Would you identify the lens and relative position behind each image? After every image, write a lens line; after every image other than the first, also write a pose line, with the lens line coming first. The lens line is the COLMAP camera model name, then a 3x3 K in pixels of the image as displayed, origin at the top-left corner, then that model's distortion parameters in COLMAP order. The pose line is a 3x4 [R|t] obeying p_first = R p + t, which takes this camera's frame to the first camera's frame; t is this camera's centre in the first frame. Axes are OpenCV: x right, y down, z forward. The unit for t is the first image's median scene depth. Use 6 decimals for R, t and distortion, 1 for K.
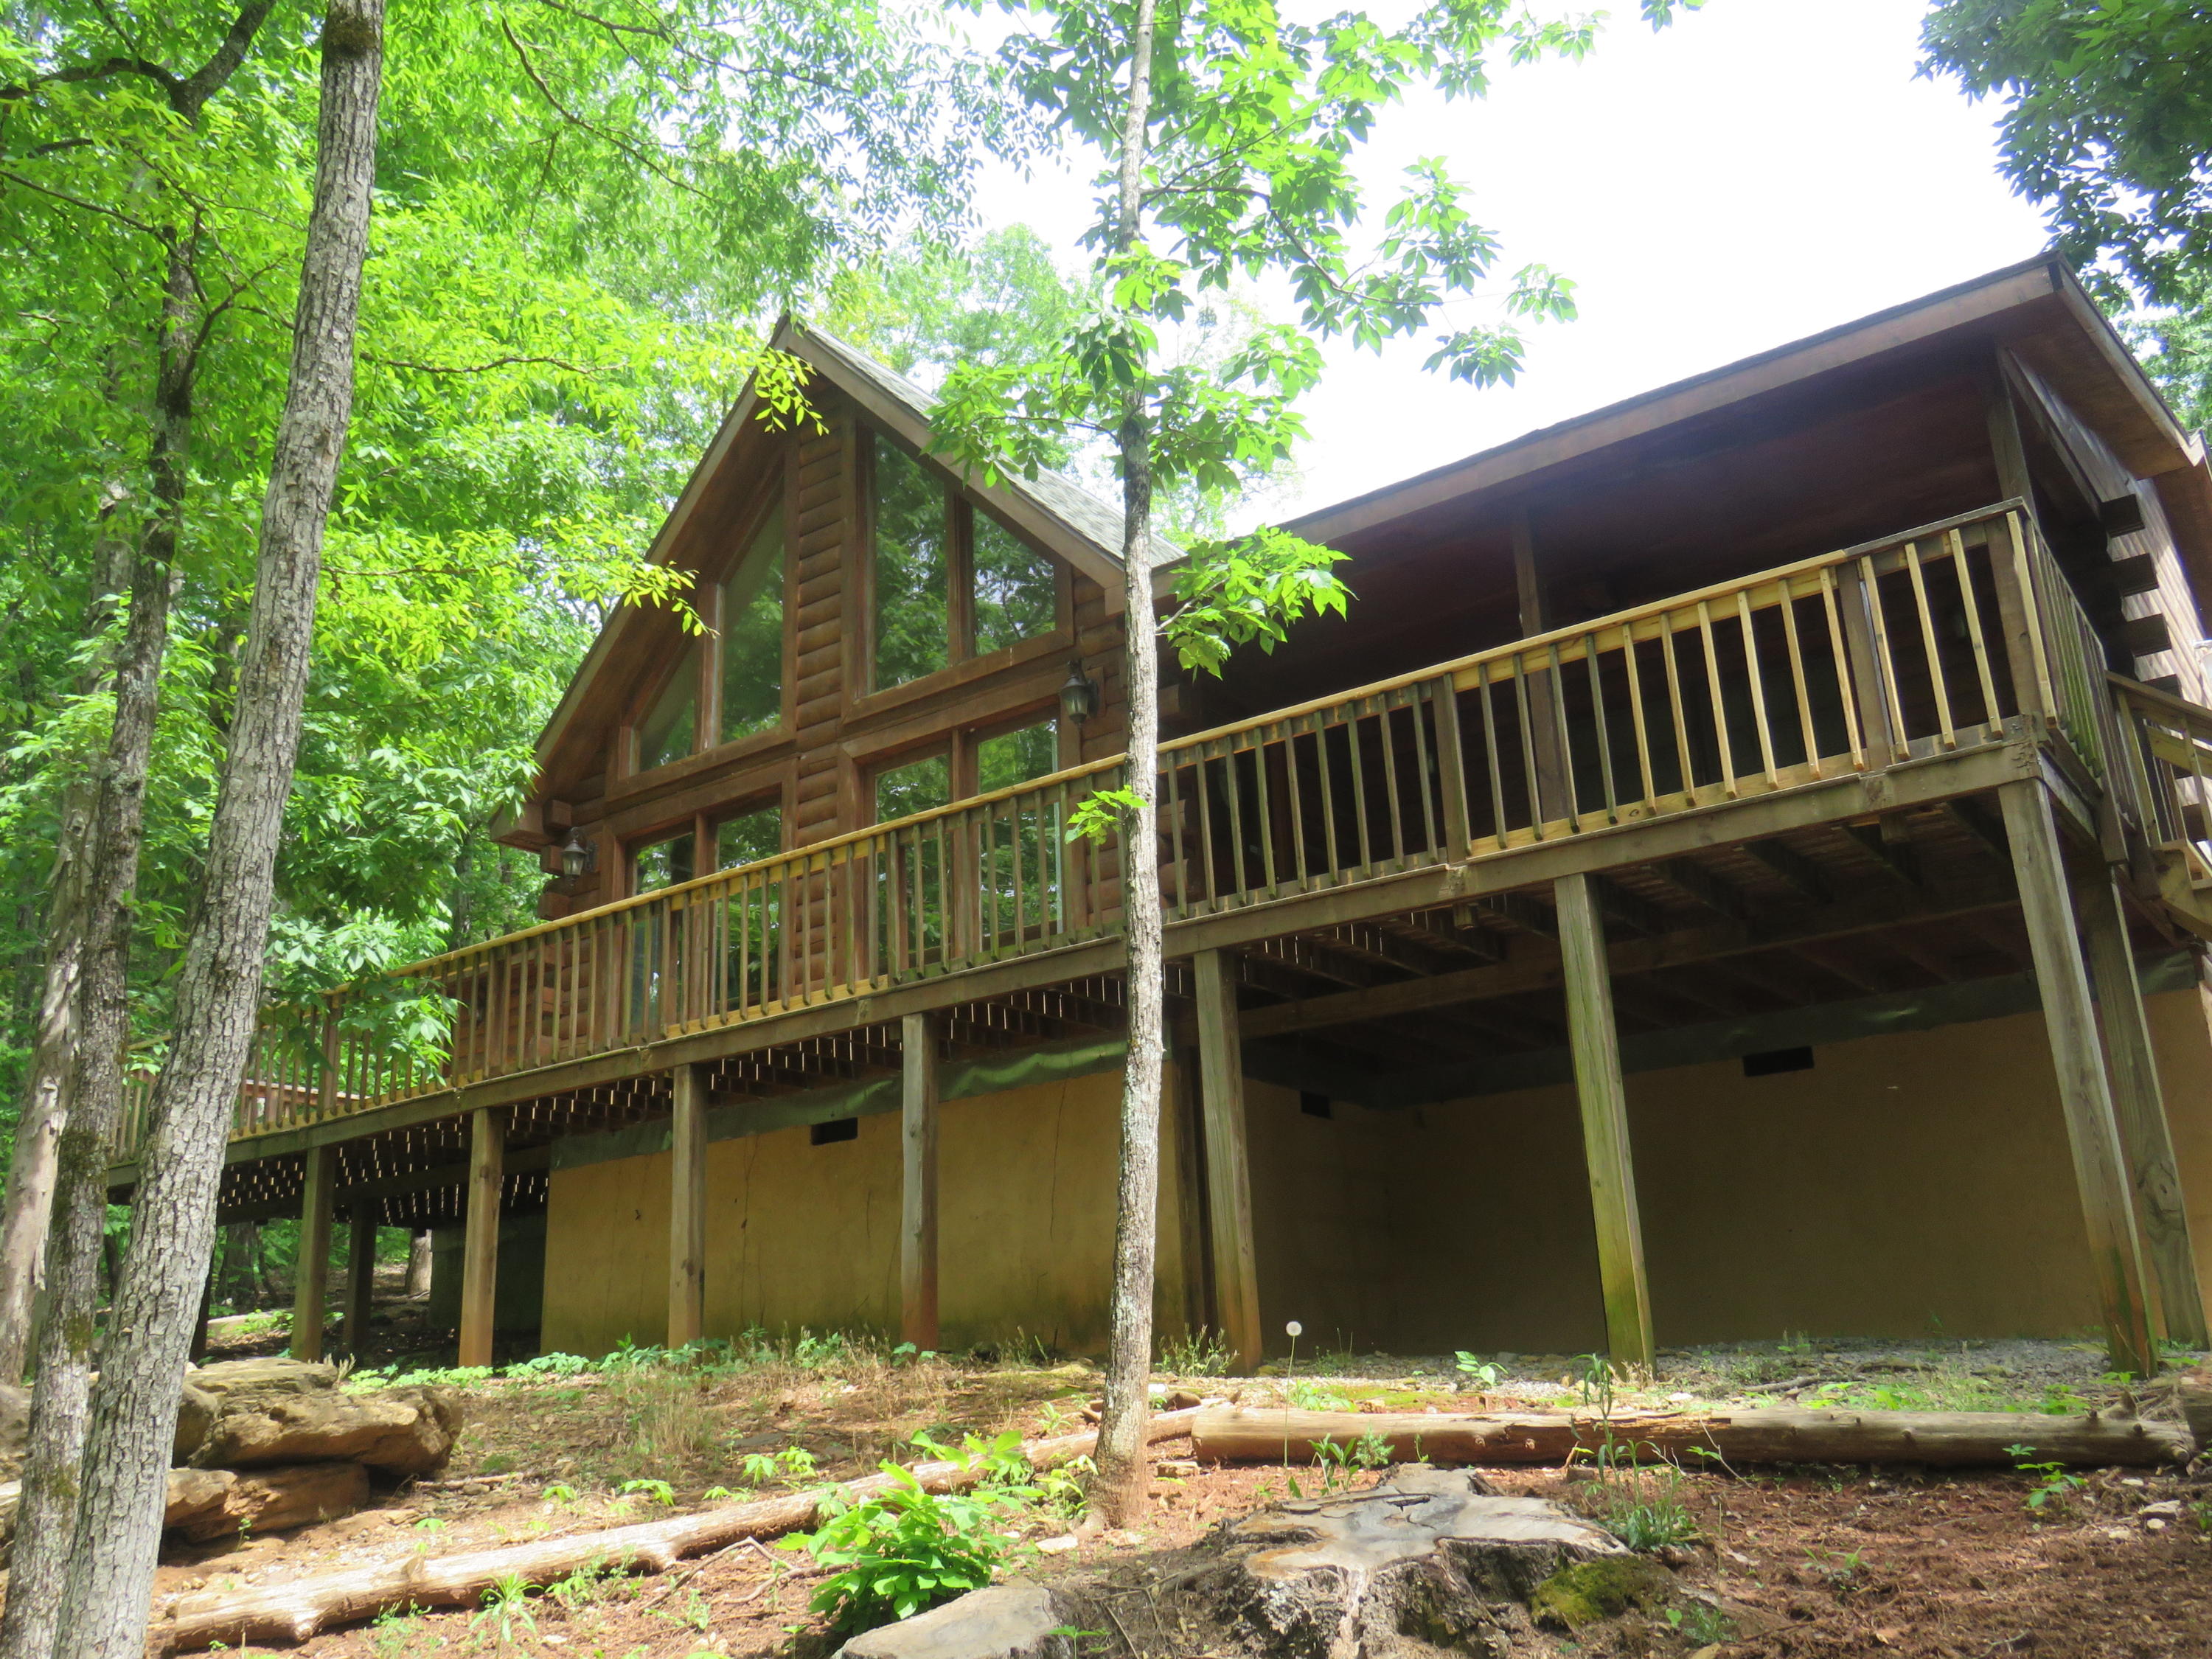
lens RADIAL K [[1912.4, 0, 1110.8], [0, 1912.4, 831.7], [0, 0, 1]] dist [-0.006124, -0.008851]
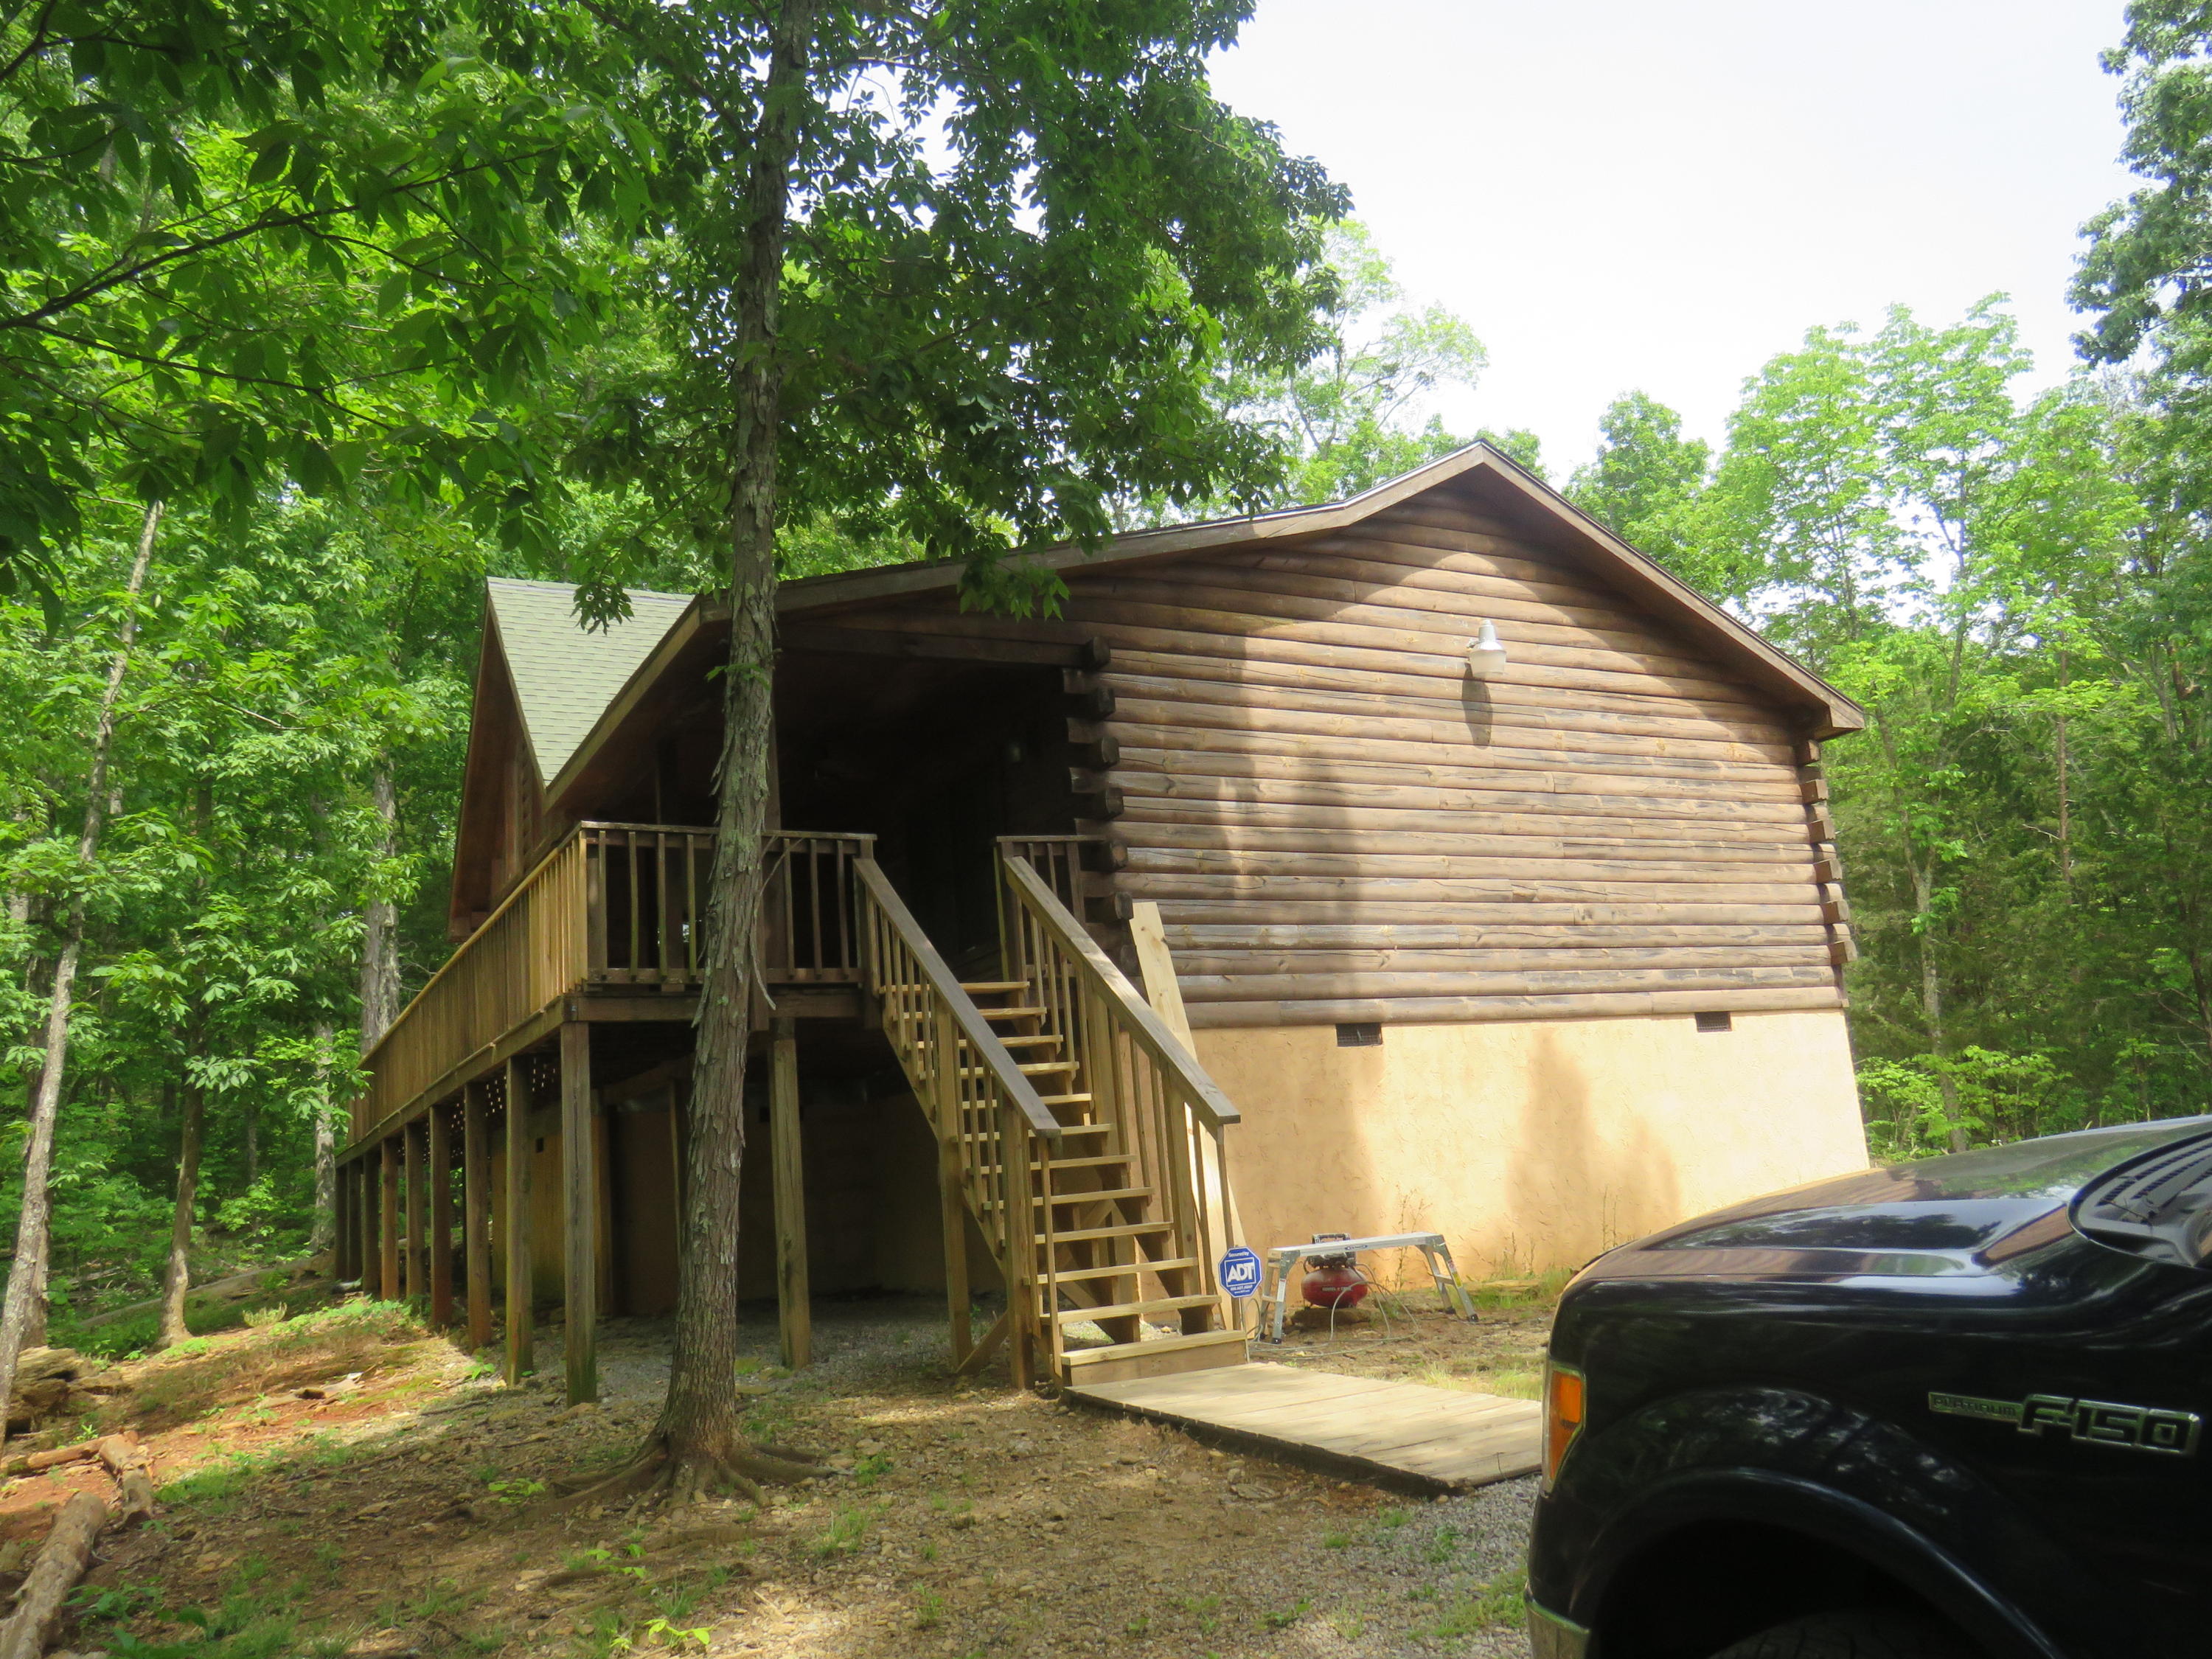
lens RADIAL K [[1726.8, 0, 1099.9], [0, 1726.8, 837.3], [0, 0, 1]] dist [0.005834, -0.007887]
pose [[0.901807, -0.126610, -0.413175, 1.221677], [0.180125, 0.979230, 0.093077, -0.188339], [0.392809, -0.158360, 0.905882, -0.056001]]
